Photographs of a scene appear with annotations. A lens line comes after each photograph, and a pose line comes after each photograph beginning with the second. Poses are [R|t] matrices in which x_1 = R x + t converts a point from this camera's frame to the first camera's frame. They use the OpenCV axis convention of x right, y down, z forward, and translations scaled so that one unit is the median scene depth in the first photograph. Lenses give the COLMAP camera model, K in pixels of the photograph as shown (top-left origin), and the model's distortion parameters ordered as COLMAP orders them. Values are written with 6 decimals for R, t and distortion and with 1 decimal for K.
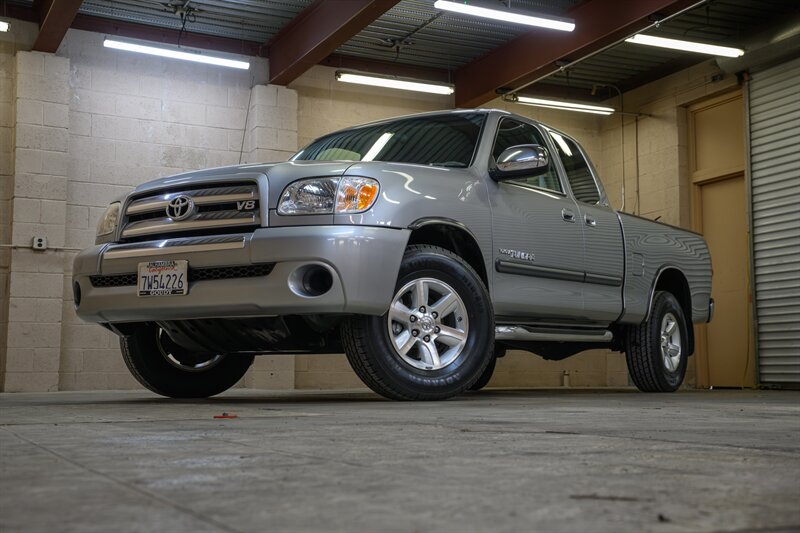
lens RADIAL K [[1035.2, 0, 408.4], [0, 1035.2, 270.4], [0, 0, 1]] dist [0.144543, 0.000000]
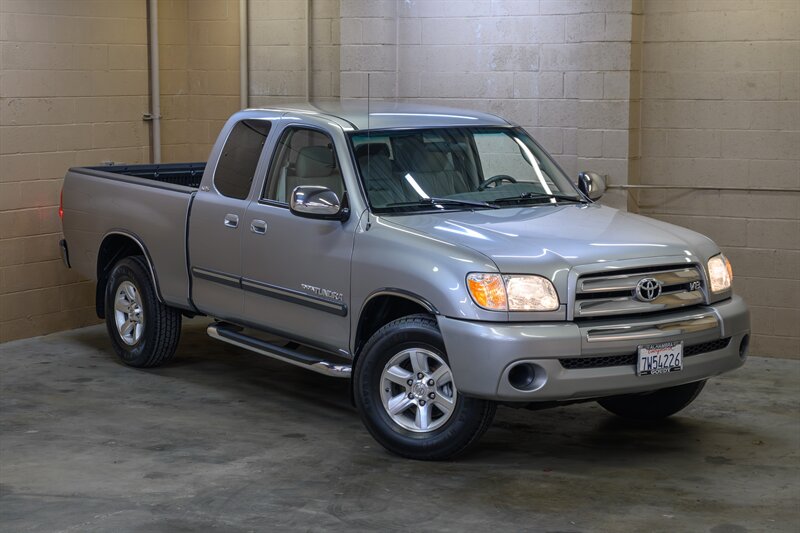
lens RADIAL K [[1693.0, 0, 400.2], [0, 1693.0, 267.7], [0, 0, 1]] dist [0.171306, 0.000000]
pose [[0.547577, 0.102301, -0.830478, 0.919419], [0.085765, 0.980409, 0.177320, -0.203435], [0.832349, -0.168322, 0.528075, 0.203354]]
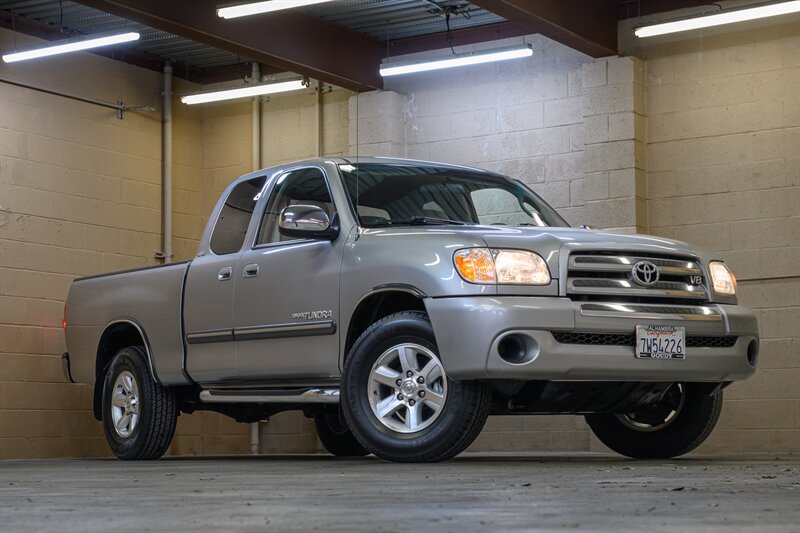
lens RADIAL K [[1652.1, 0, 402.1], [0, 1652.1, 265.0], [0, 0, 1]] dist [0.149947, 0.000000]
pose [[0.522043, -0.090582, -0.848096, 0.891751], [0.099405, 0.994030, -0.044980, 0.015461], [0.847107, -0.060824, 0.527930, 0.240935]]
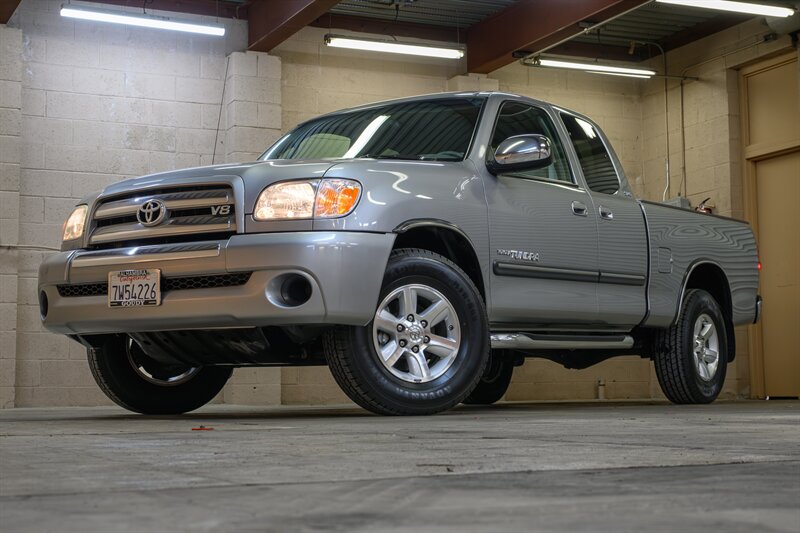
lens RADIAL K [[1336.4, 0, 414.6], [0, 1336.4, 275.6], [0, 0, 1]] dist [0.036232, 0.000000]
pose [[0.999841, -0.010041, -0.014705, 0.019829], [0.010296, 0.999795, 0.017417, -0.012014], [0.014527, -0.017566, 0.999740, -0.113755]]
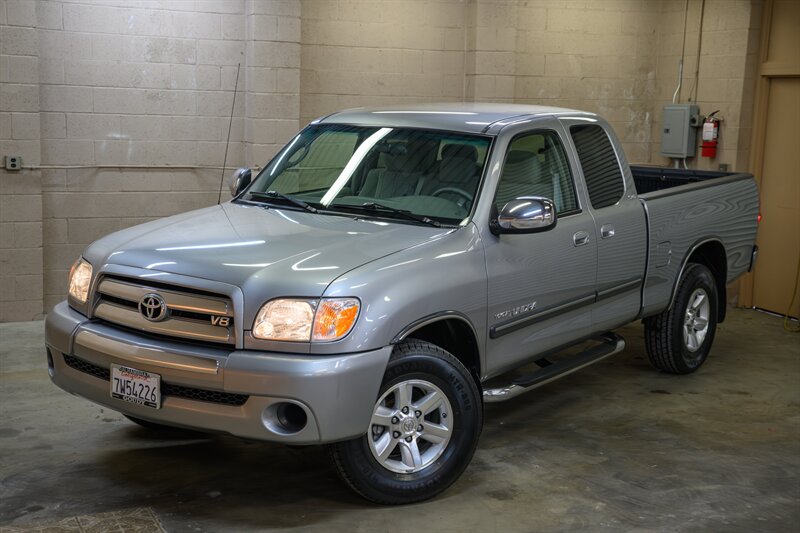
lens RADIAL K [[1188.2, 0, 407.9], [0, 1188.2, 278.3], [0, 0, 1]] dist [0.238222, 0.000000]
pose [[0.998690, 0.037526, -0.034775, 0.028176], [-0.026993, 0.963886, 0.264942, -0.211100], [0.043461, -0.263657, 0.963637, -0.022025]]
